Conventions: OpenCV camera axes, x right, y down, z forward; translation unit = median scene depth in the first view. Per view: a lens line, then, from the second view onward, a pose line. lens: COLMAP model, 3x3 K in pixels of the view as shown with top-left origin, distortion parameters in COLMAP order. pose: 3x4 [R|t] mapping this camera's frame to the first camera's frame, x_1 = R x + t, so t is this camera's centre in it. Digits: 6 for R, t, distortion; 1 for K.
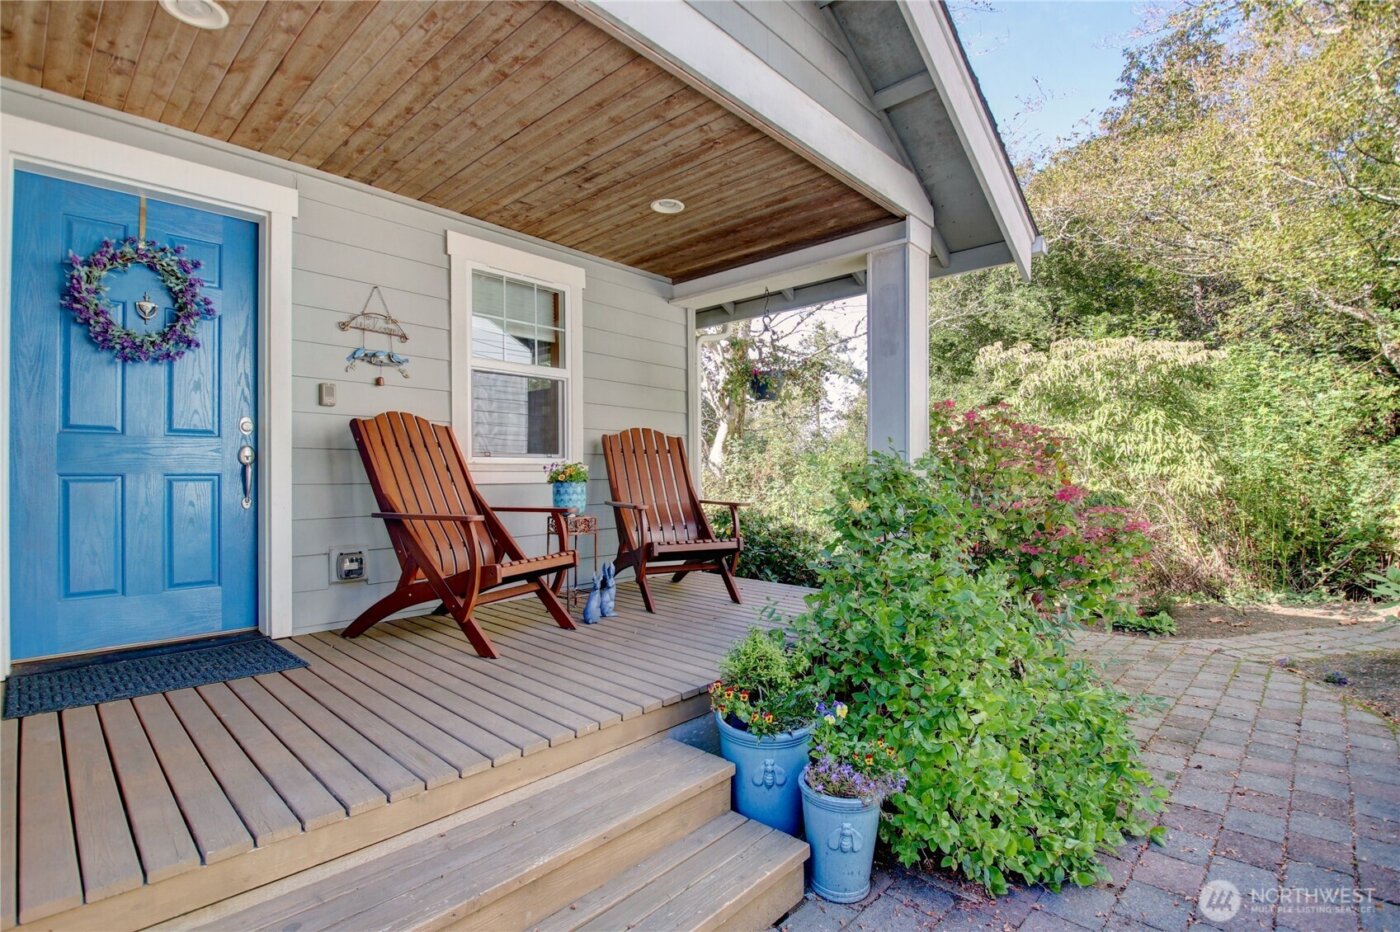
lens RADIAL K [[657.6, 0, 704.4], [0, 657.6, 475.5], [0, 0, 1]] dist [0.030812, -0.036928]
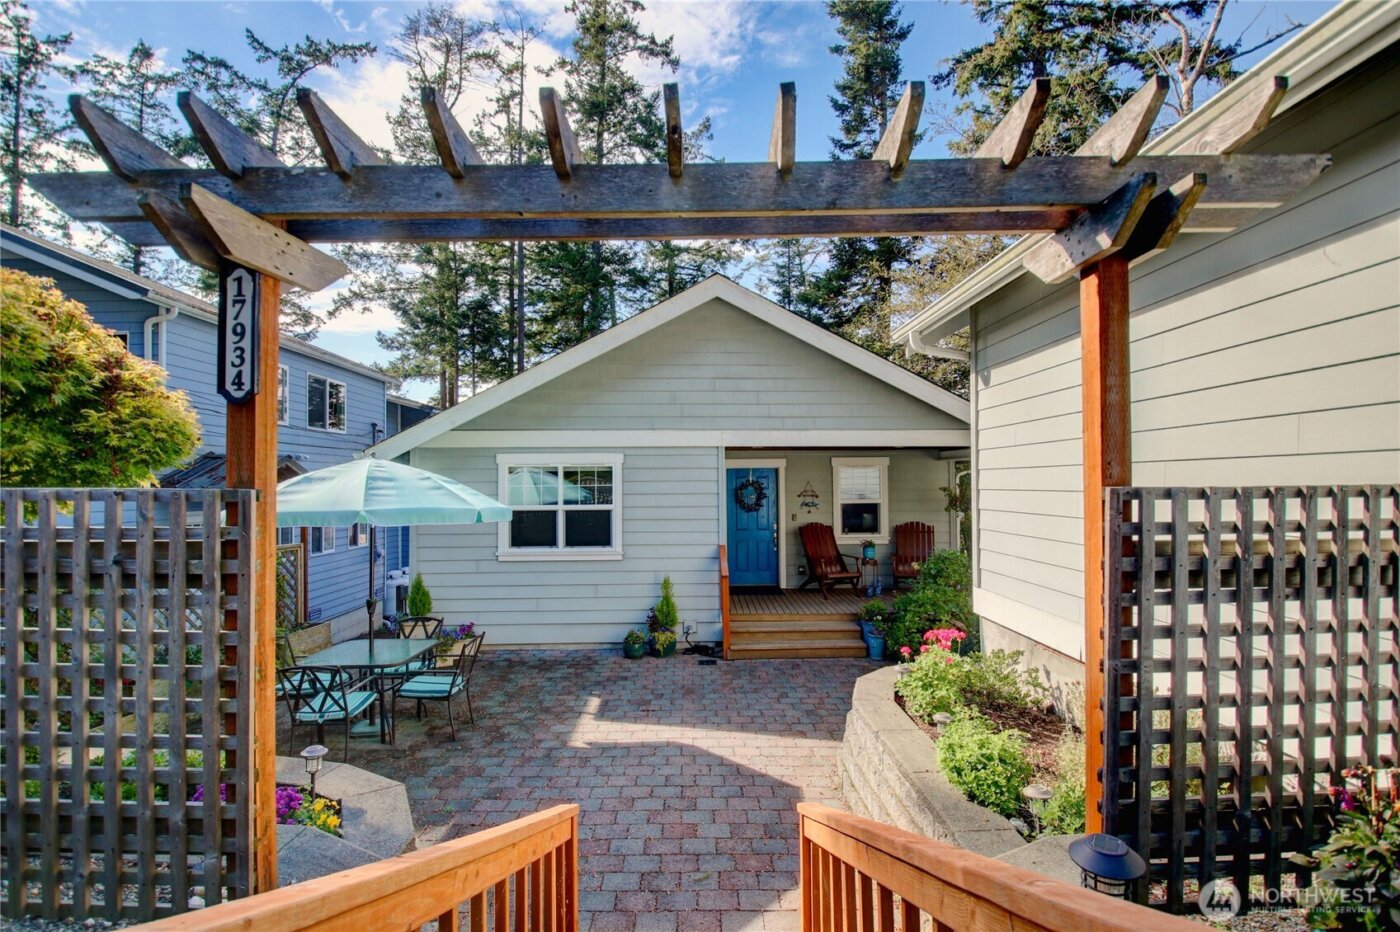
lens RADIAL K [[657.6, 0, 704.4], [0, 657.6, 475.5], [0, 0, 1]] dist [0.030812, -0.036928]
pose [[0.701295, -0.013210, -0.712749, 1.516442], [0.001435, 0.999852, -0.017120, -0.286622], [0.712870, 0.010983, 0.701211, -1.691936]]
